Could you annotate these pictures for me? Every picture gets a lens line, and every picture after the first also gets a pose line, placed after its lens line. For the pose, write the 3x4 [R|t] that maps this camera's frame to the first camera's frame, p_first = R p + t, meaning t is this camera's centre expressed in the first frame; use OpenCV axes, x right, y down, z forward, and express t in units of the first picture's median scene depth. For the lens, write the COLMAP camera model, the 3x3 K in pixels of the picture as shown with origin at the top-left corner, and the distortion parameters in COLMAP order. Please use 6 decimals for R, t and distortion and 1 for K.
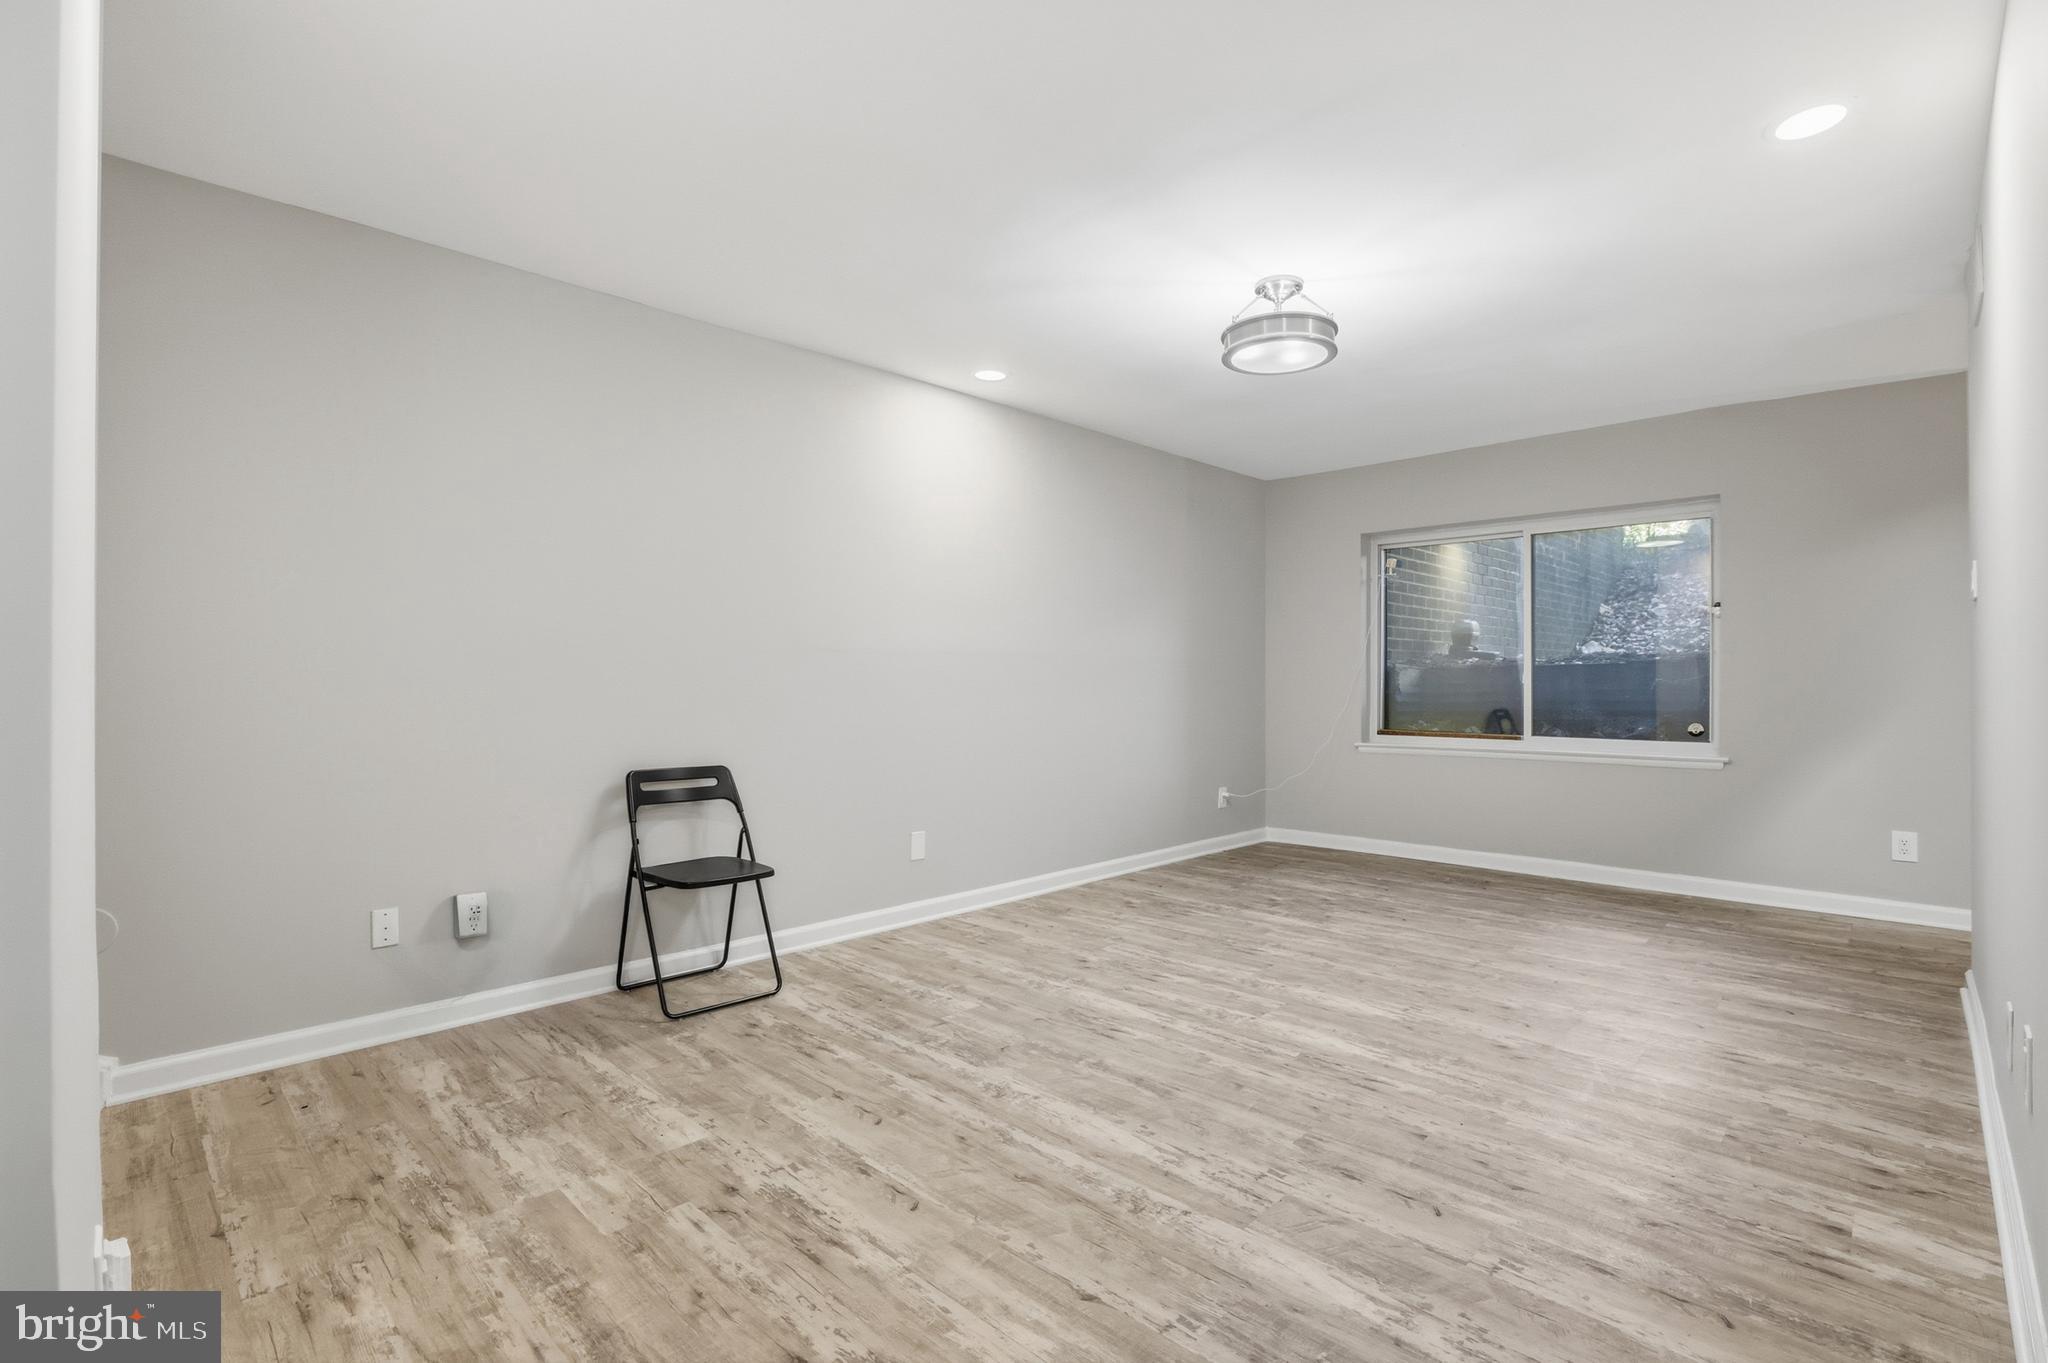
lens RADIAL K [[940.5, 0, 1041.9], [0, 940.5, 675.3], [0, 0, 1]] dist [-0.041548, 0.009755]
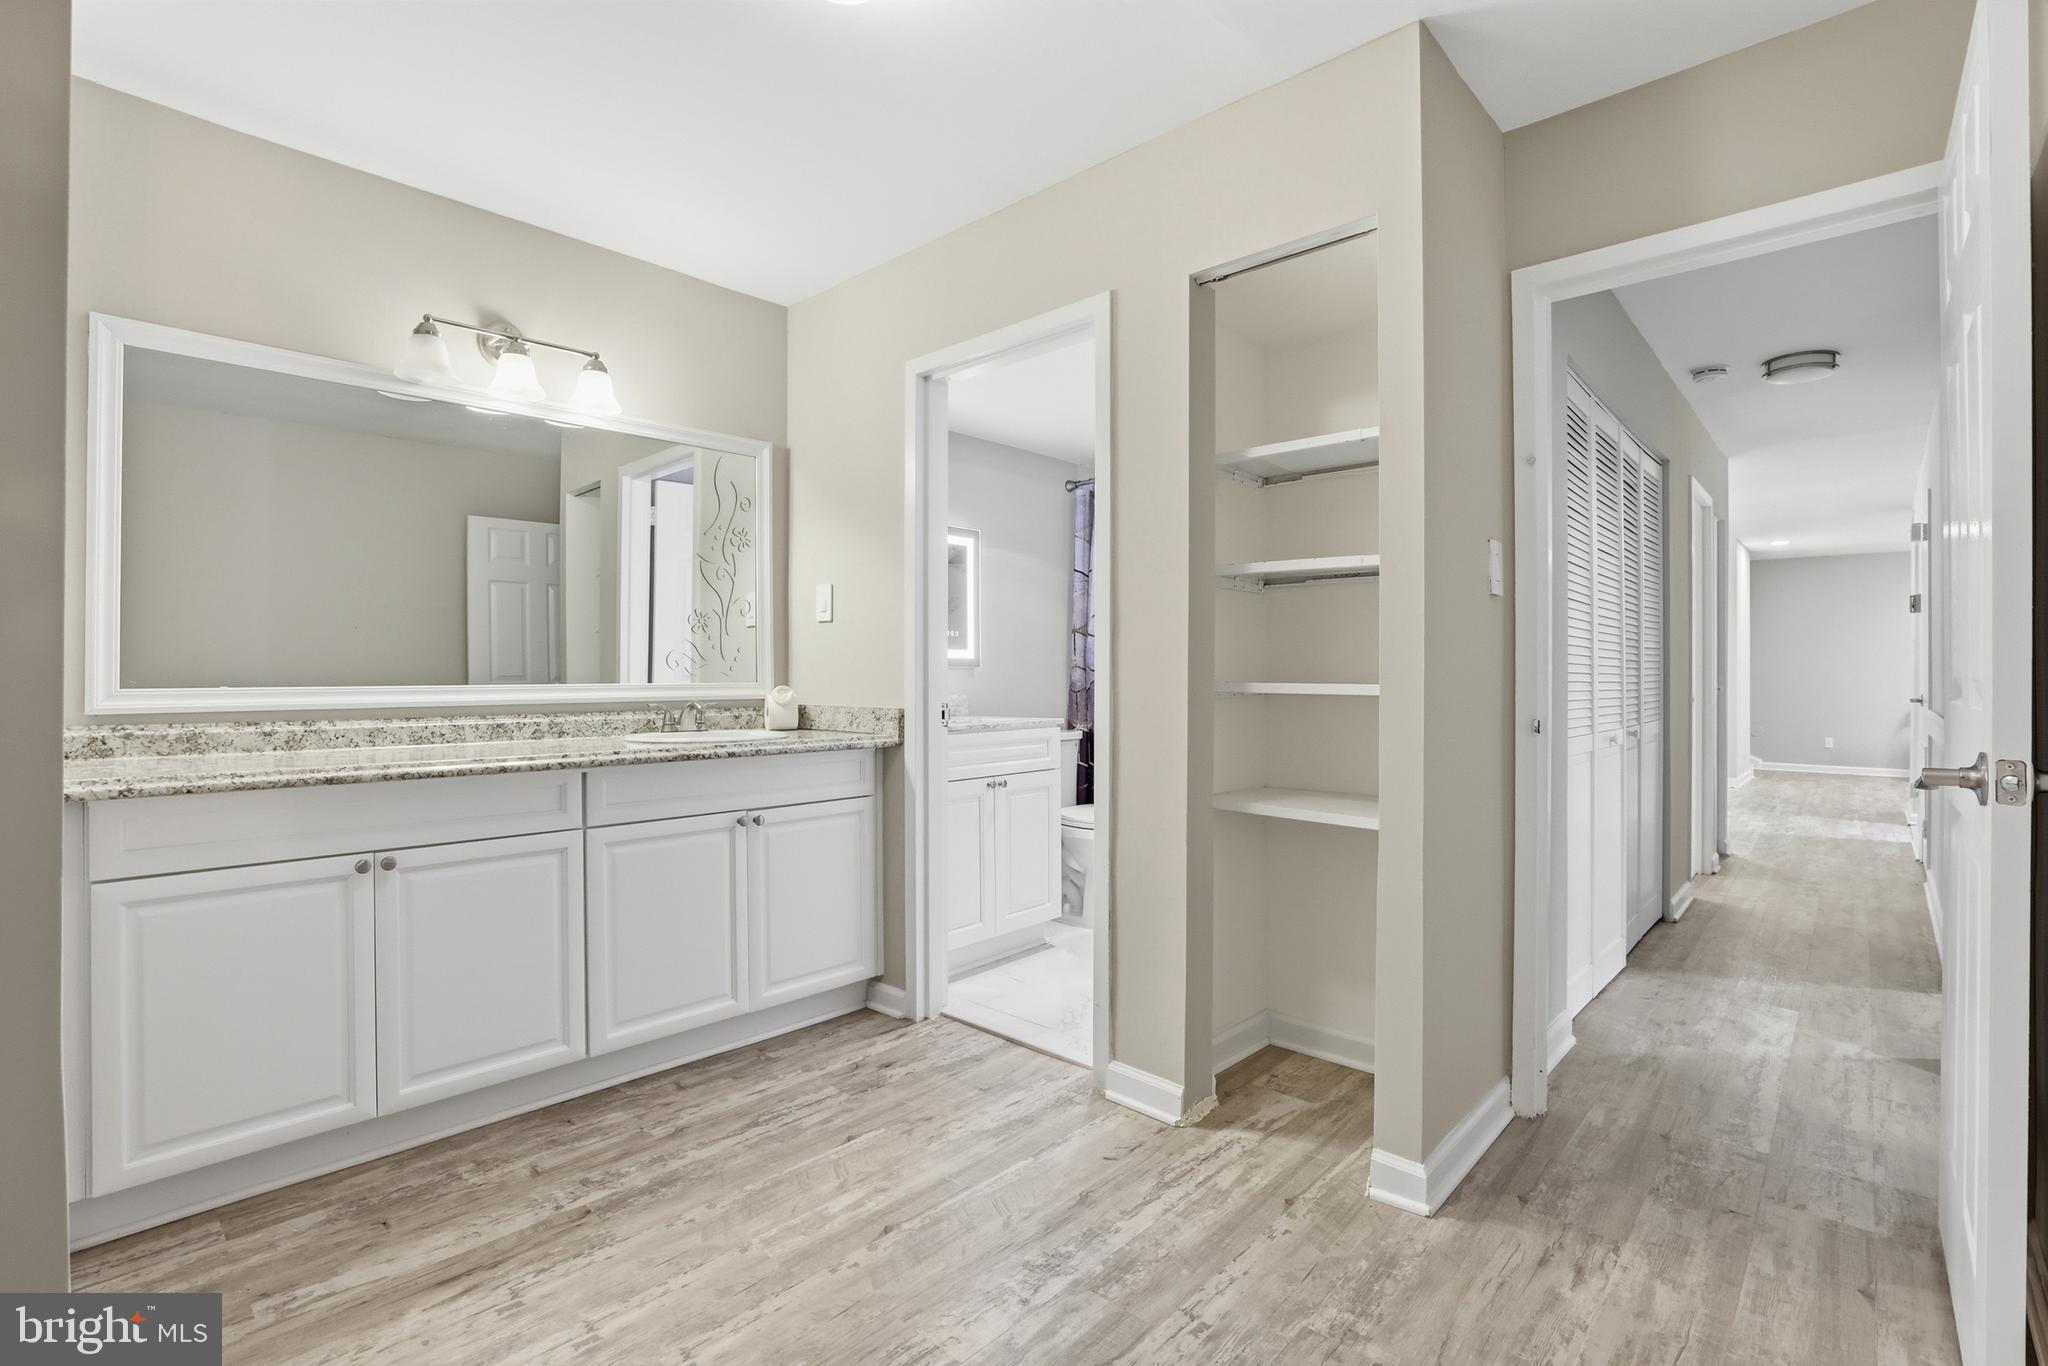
lens RADIAL K [[940.5, 0, 983.7], [0, 940.5, 663.1], [0, 0, 1]] dist [-0.041548, 0.009755]
pose [[-0.019298, 0.003535, -0.999808, 1.140652], [-0.000442, 0.999994, 0.003544, -0.006613], [0.999814, 0.000510, -0.019296, 1.486722]]
